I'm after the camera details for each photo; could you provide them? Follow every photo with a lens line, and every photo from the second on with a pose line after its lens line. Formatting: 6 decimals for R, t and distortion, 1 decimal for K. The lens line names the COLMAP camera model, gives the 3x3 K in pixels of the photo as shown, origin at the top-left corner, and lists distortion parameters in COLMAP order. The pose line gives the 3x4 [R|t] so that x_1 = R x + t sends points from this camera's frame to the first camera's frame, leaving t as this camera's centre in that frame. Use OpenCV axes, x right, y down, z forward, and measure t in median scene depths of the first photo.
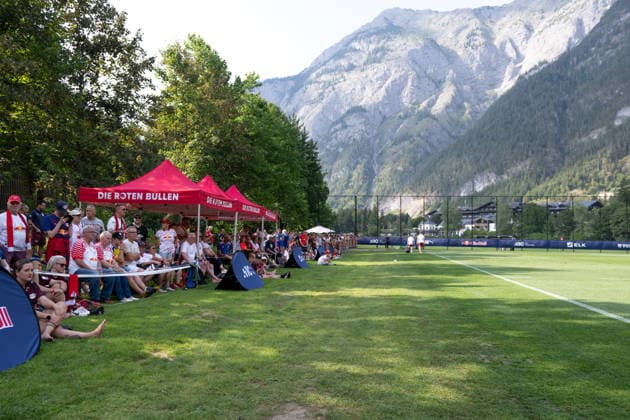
lens RADIAL K [[2120.2, 0, 315.0], [0, 2120.2, 210.0], [0, 0, 1]] dist [0.106592, 3.807257]
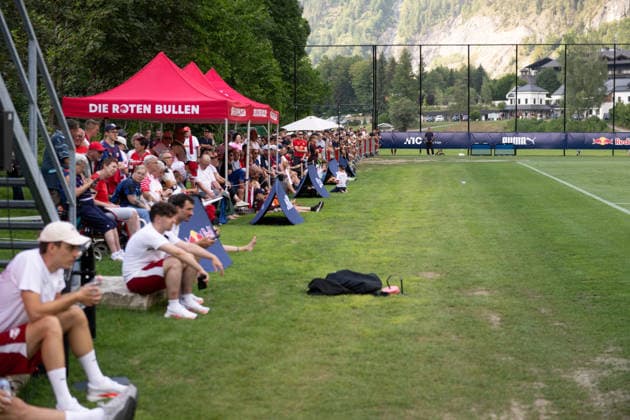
lens RADIAL K [[2120.2, 0, 315.0], [0, 2120.2, 210.0], [0, 0, 1]] dist [0.106592, 3.807257]
pose [[0.999118, -0.016751, -0.038505, 0.026650], [0.018043, 0.999278, 0.033432, 0.015944], [0.037918, -0.034097, 0.998699, 0.579078]]
